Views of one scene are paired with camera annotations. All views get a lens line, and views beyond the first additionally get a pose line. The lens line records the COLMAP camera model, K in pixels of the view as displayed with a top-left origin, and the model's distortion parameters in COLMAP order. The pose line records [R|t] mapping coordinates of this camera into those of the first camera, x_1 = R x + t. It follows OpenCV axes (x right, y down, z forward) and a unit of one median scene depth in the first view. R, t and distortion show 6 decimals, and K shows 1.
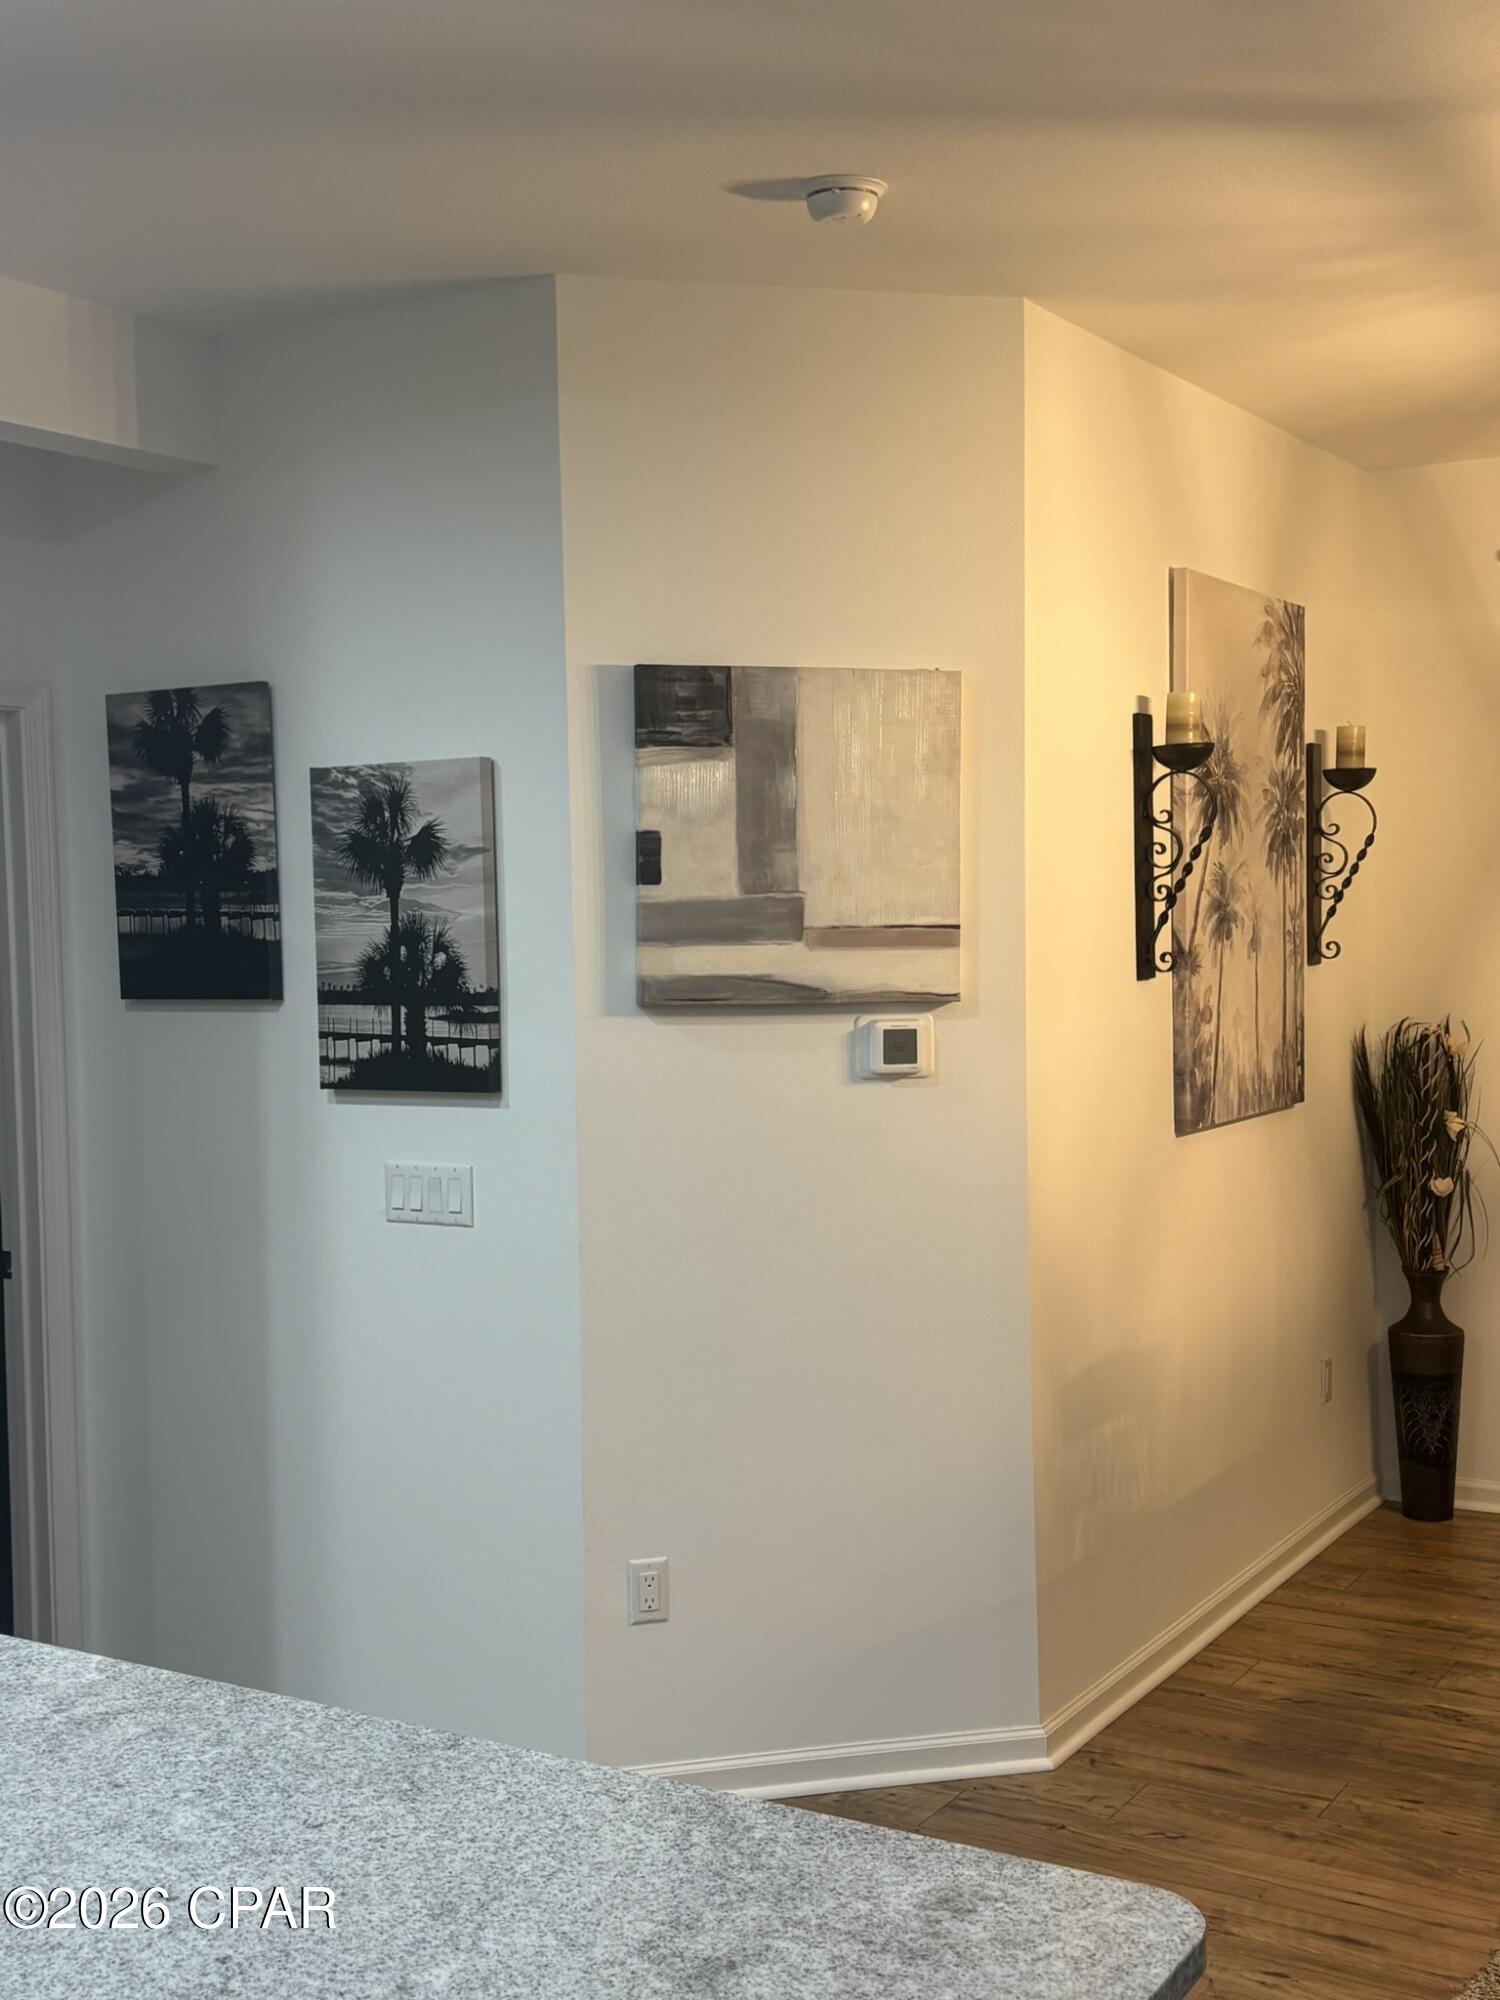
lens RADIAL K [[2260.3, 0, 750.0], [0, 2260.3, 1000.0], [0, 0, 1]] dist [0.240097, -0.739375]
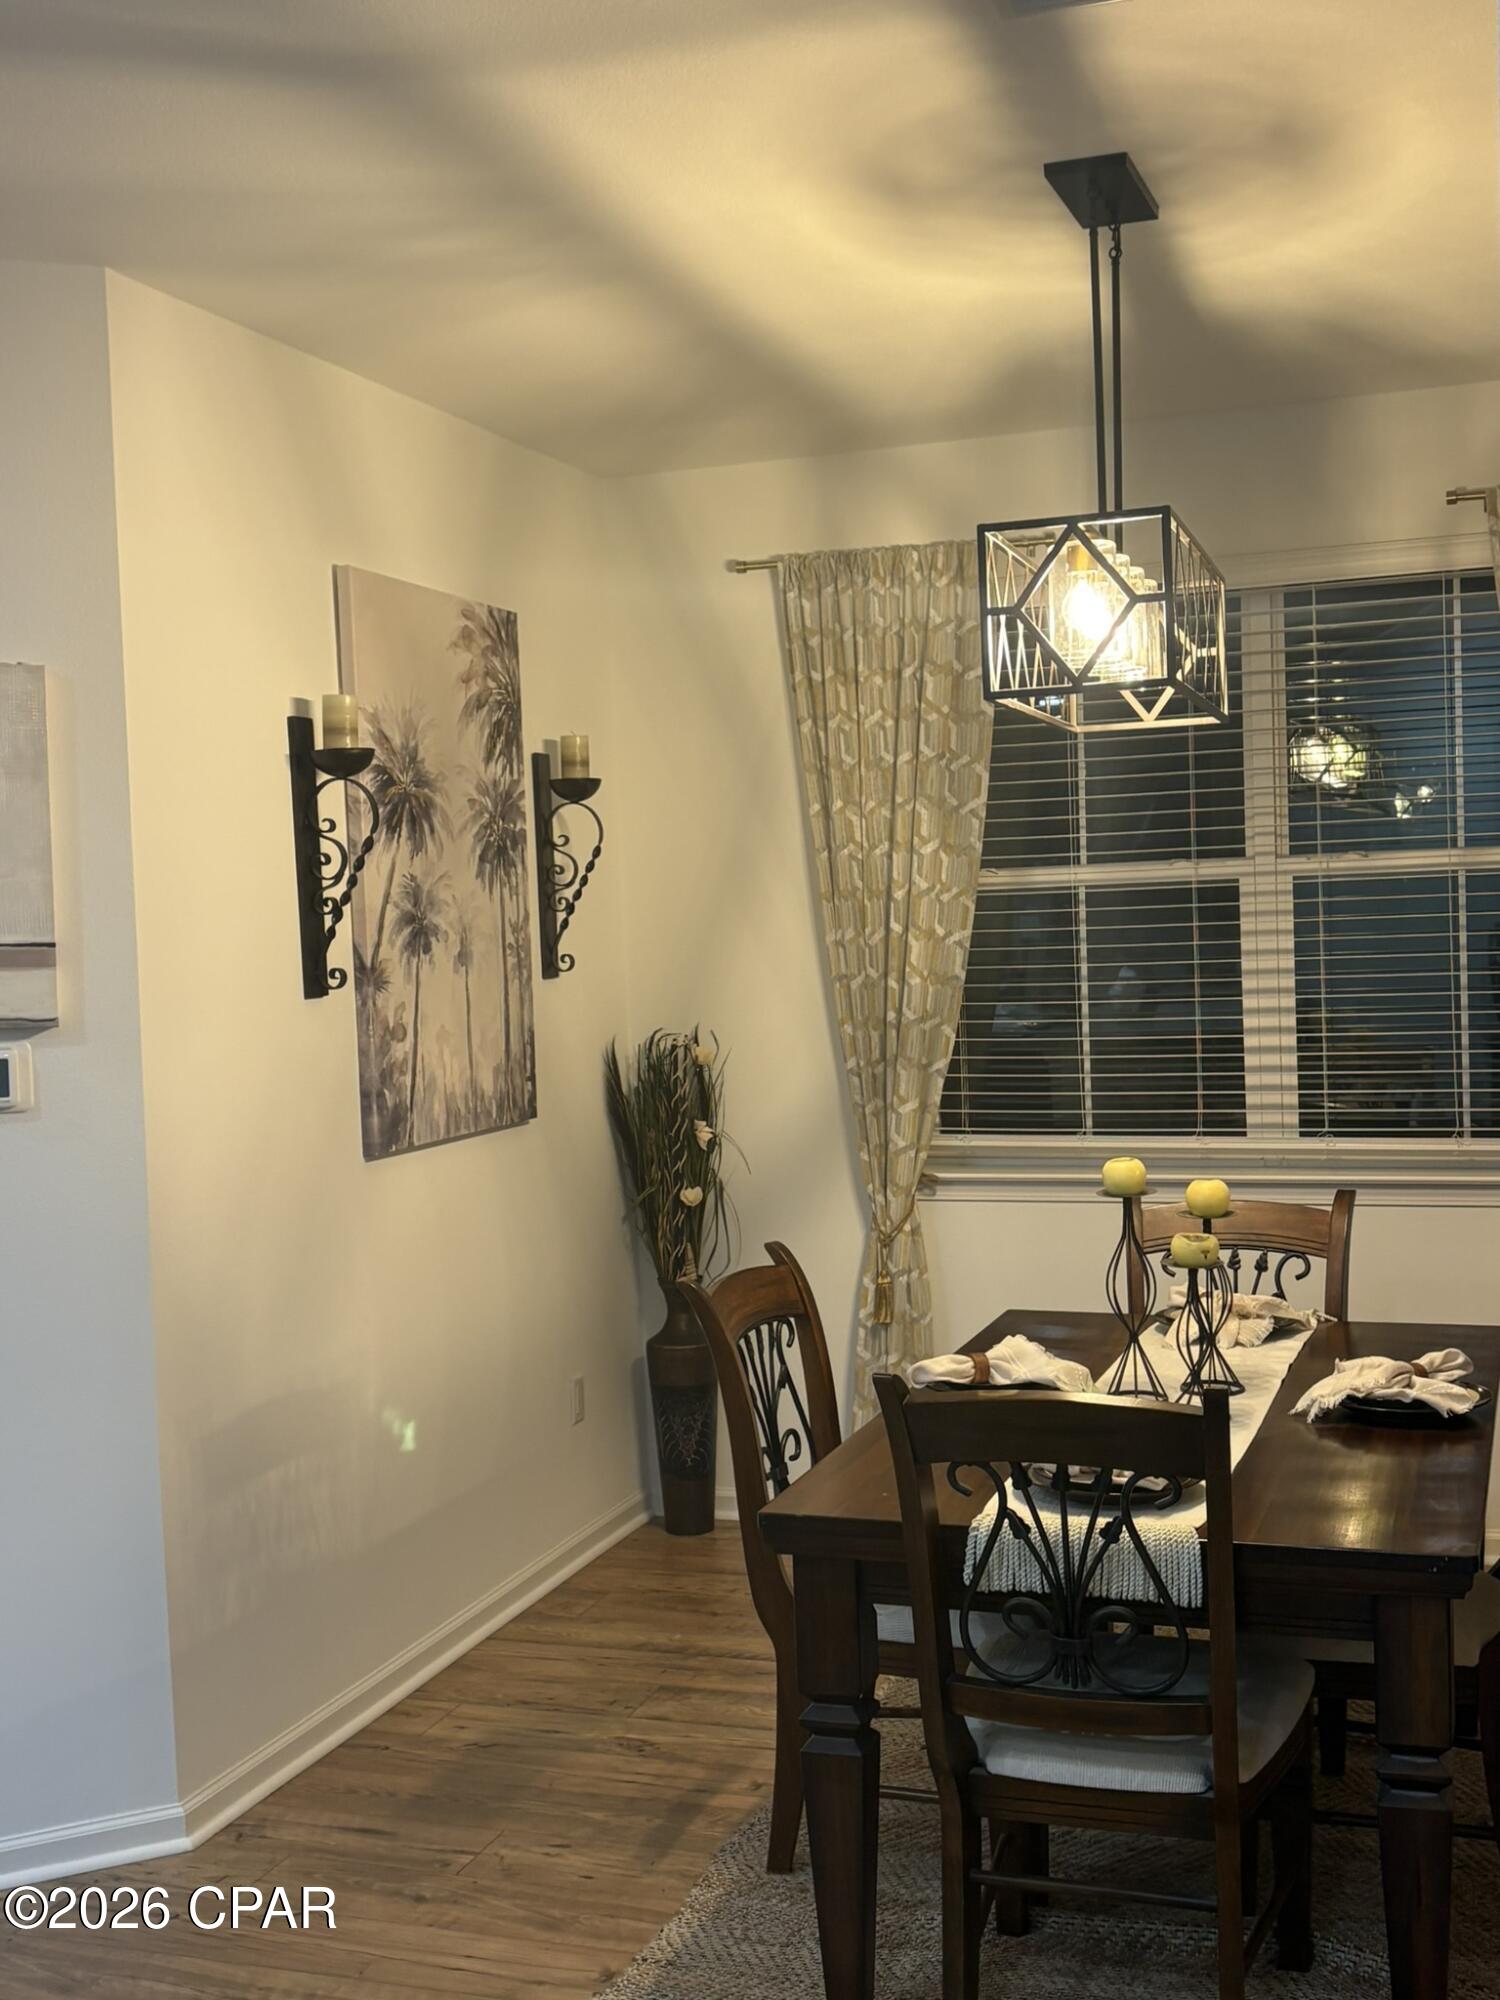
lens RADIAL K [[2260.3, 0, 750.0], [0, 2260.3, 1000.0], [0, 0, 1]] dist [0.240097, -0.739375]
pose [[0.977415, -0.028026, 0.209464, 0.145169], [0.030122, 0.999523, -0.006823, 0.003748], [-0.209173, 0.012978, 0.977792, 0.033599]]
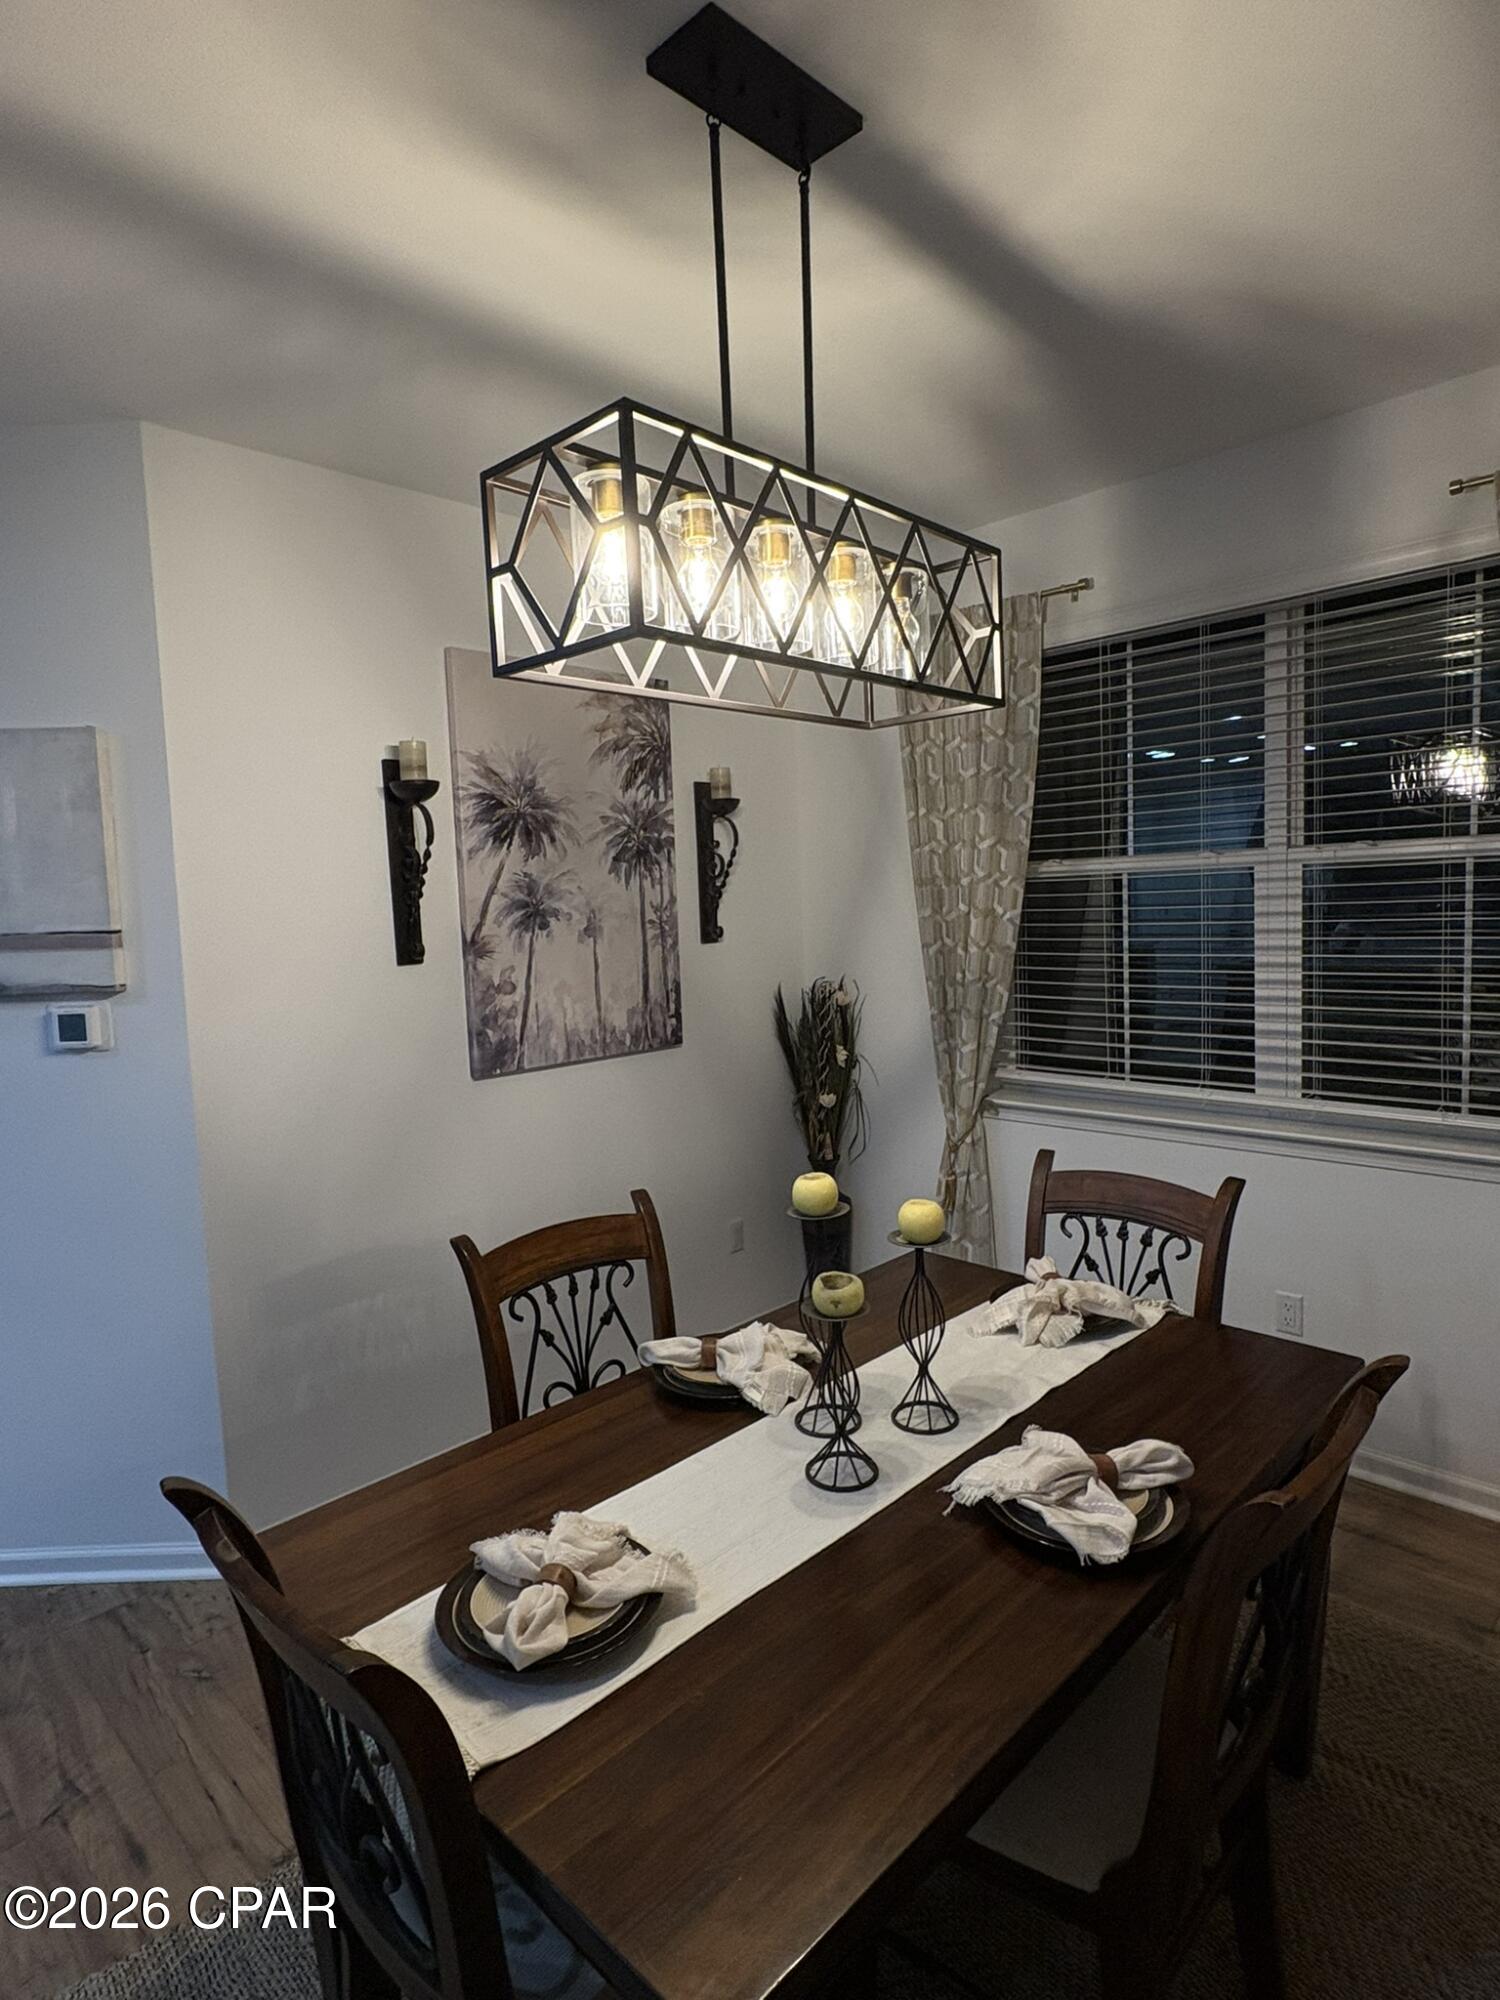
lens RADIAL K [[1083.5, 0, 750.0], [0, 1083.5, 1000.0], [0, 0, 1]] dist [-0.004246, -0.000978]
pose [[0.972130, -0.001385, -0.234437, 0.487337], [0.014568, 0.998407, 0.054511, -0.018877], [0.233988, -0.056408, 0.970602, 0.422001]]
